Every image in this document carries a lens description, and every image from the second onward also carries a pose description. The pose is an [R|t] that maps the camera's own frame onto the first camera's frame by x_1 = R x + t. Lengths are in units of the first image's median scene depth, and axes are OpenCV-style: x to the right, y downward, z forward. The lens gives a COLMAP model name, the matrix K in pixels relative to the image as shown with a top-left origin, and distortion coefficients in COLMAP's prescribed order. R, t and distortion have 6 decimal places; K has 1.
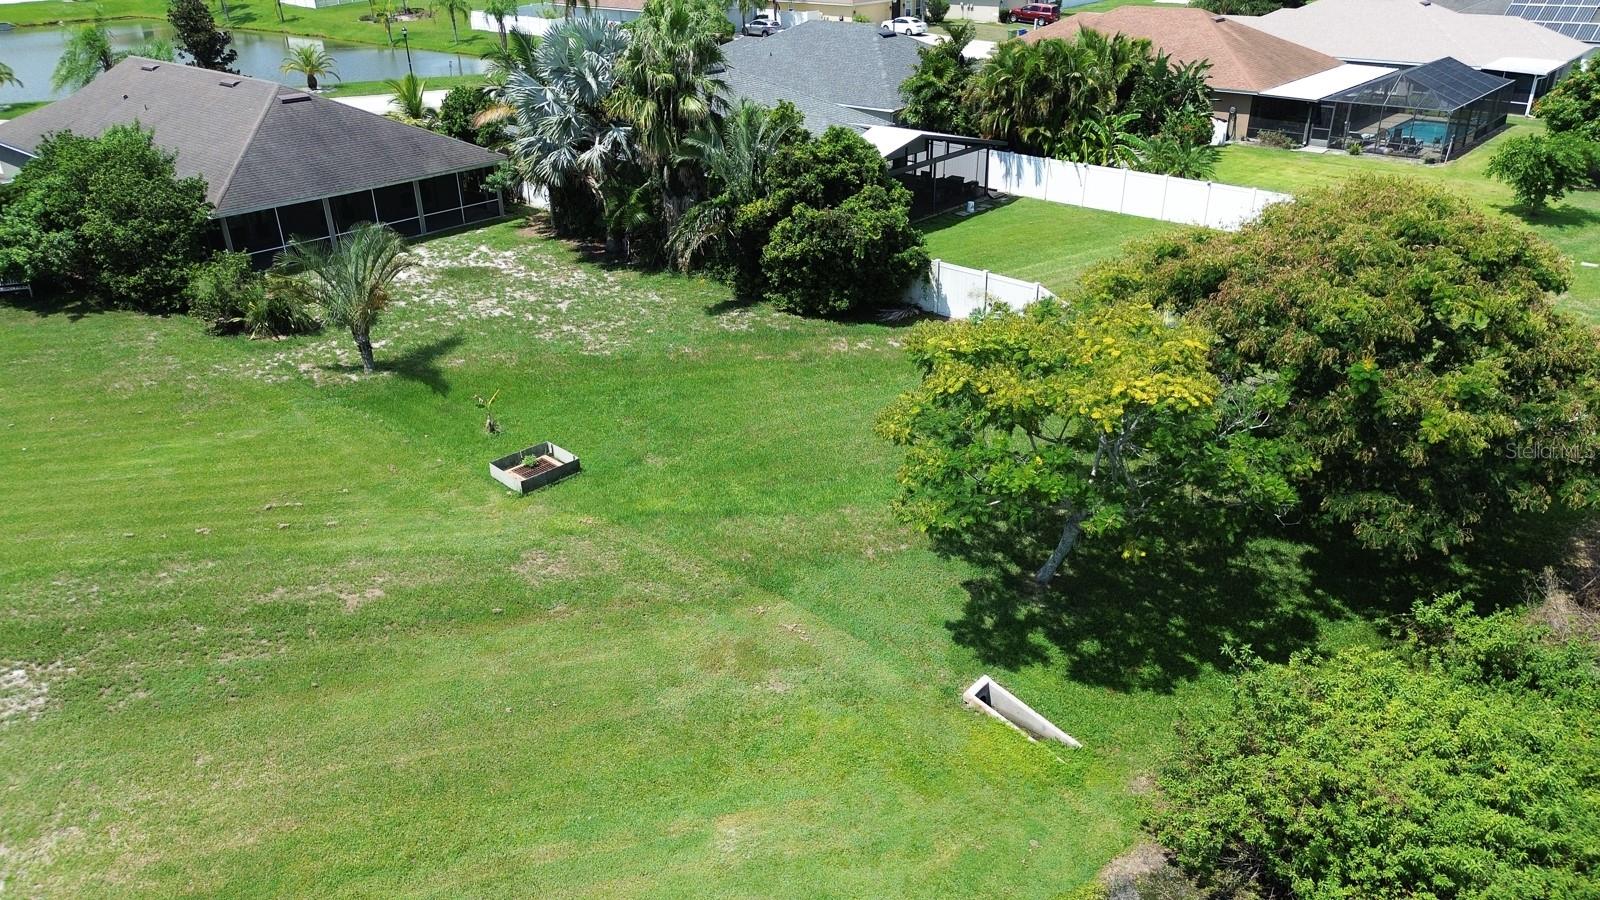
lens RADIAL K [[1131.5, 0, 804.5], [0, 1131.5, 443.0], [0, 0, 1]] dist [0.070244, -0.084188]
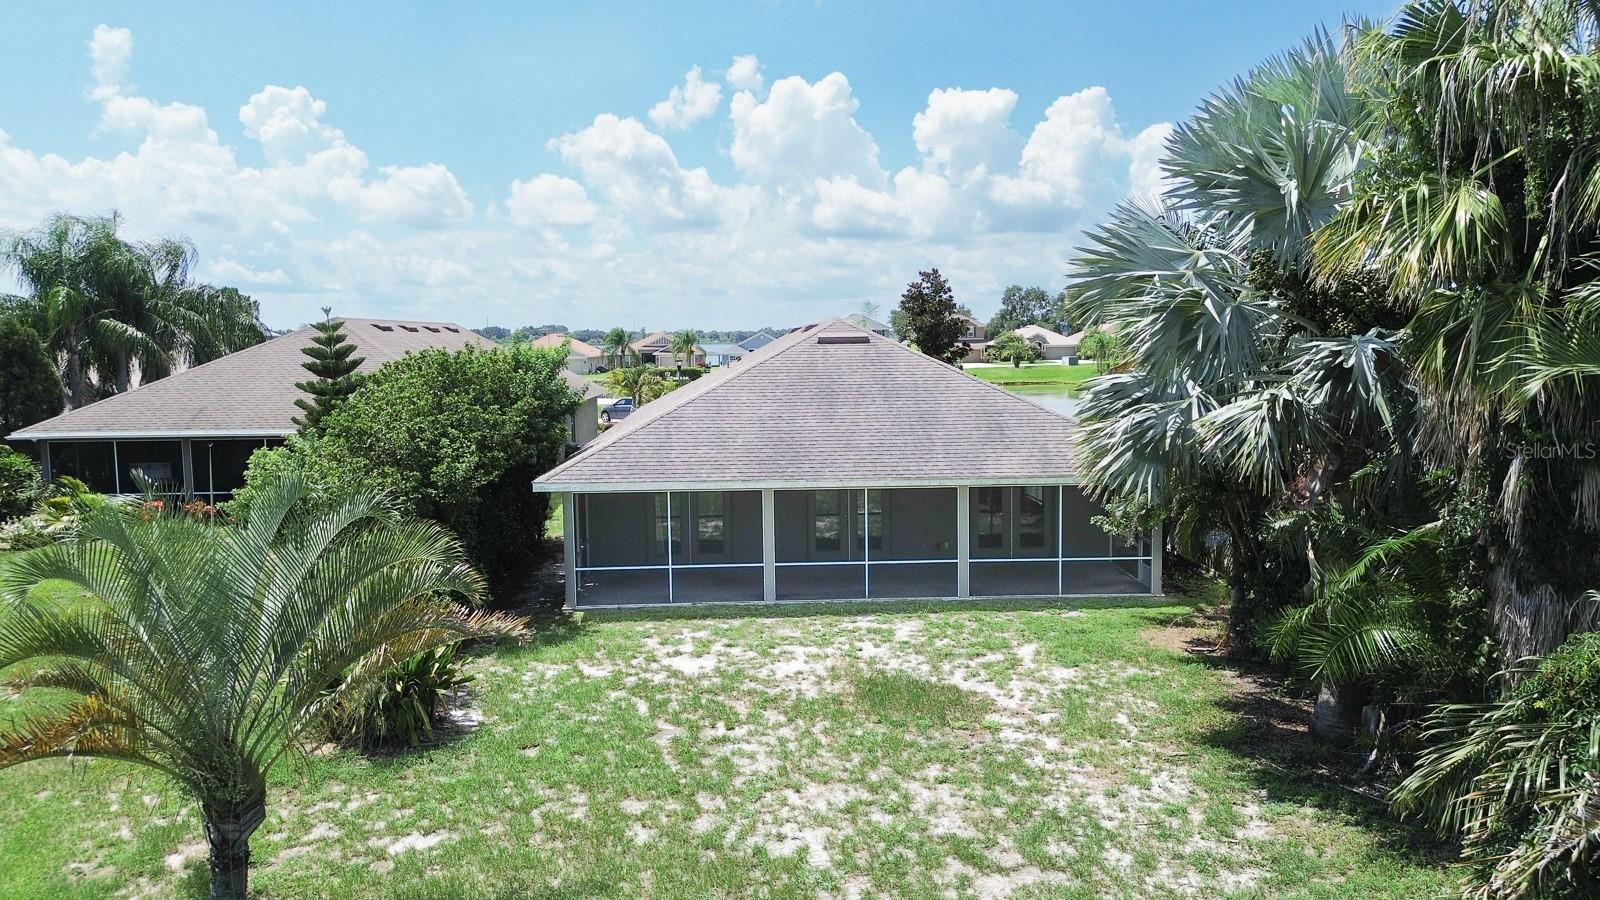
lens RADIAL K [[1131.5, 0, 804.5], [0, 1131.5, 443.0], [0, 0, 1]] dist [0.070244, -0.084188]
pose [[0.696254, 0.071591, -0.714217, -0.051101], [-0.309306, 0.927818, -0.208526, -0.143619], [0.647734, 0.366099, 0.668140, 0.713867]]
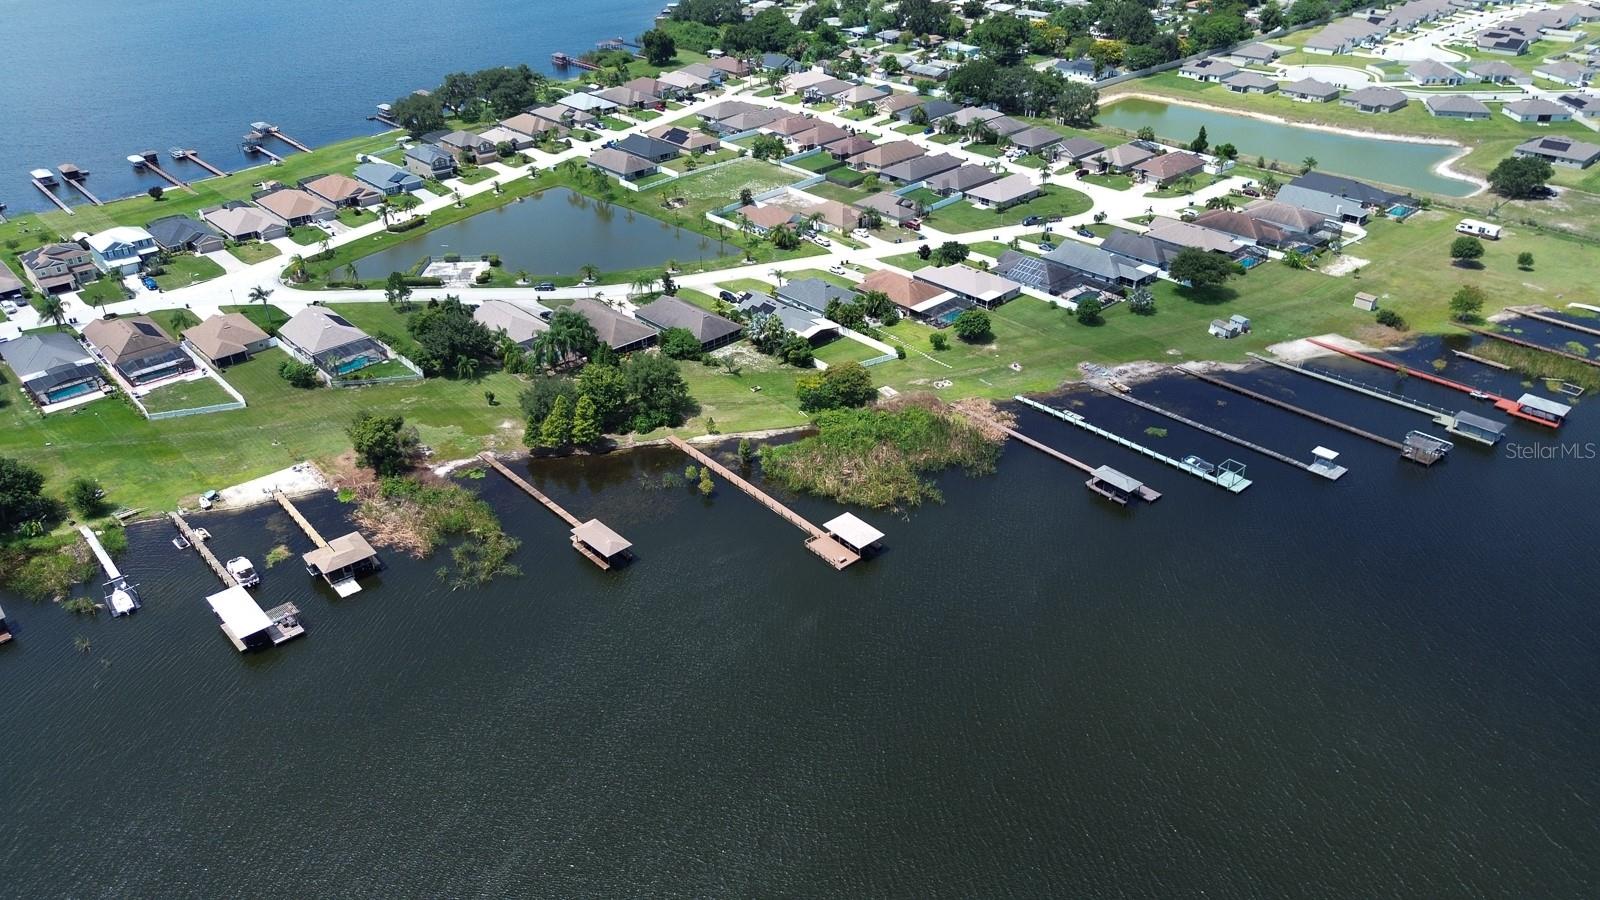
lens RADIAL K [[1122.9, 0, 798.1], [0, 1122.9, 457.0], [0, 0, 1]] dist [0.065350, -0.065424]
pose [[0.994648, 0.052357, -0.089069, 0.557831], [-0.044007, 0.994669, 0.093258, -0.177025], [0.093476, -0.088839, 0.991650, -4.845584]]
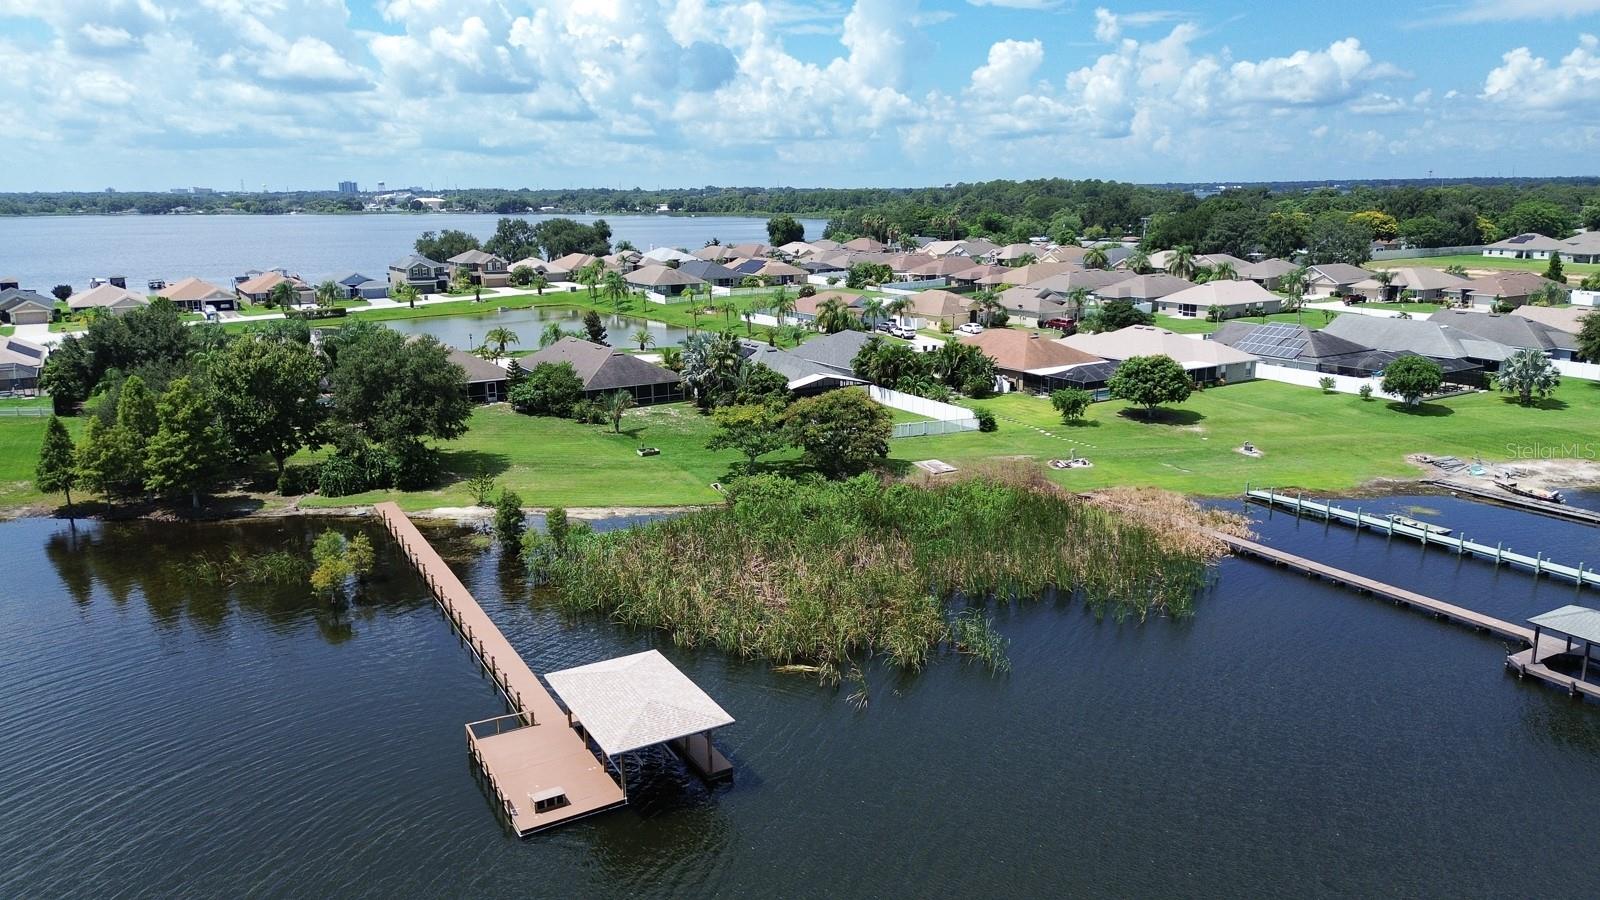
lens RADIAL K [[1122.9, 0, 798.1], [0, 1122.9, 457.0], [0, 0, 1]] dist [0.065350, -0.065424]
pose [[0.955061, 0.069581, -0.288125, 0.899525], [-0.128683, 0.973005, -0.191577, 0.473255], [0.267017, 0.220044, 0.938234, -1.610152]]
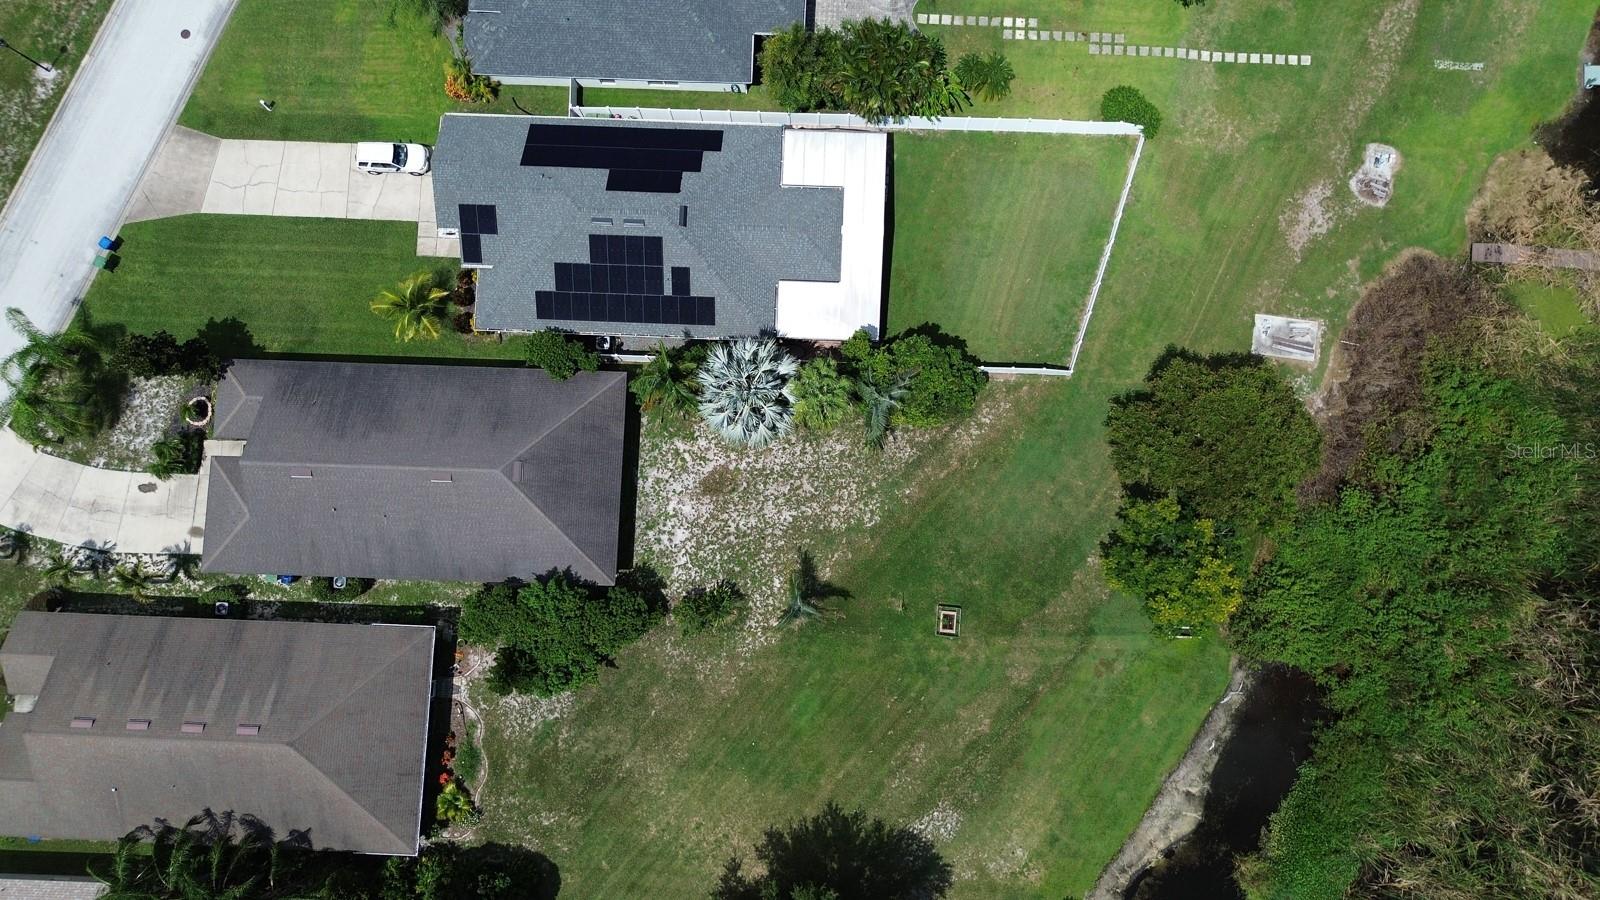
lens RADIAL K [[1131.5, 0, 804.5], [0, 1131.5, 443.0], [0, 0, 1]] dist [0.070244, -0.084188]
pose [[0.778498, -0.625685, 0.049583, -0.251458], [0.302065, 0.442743, 0.844237, -1.598889], [-0.550179, -0.642260, 0.533672, 0.089405]]
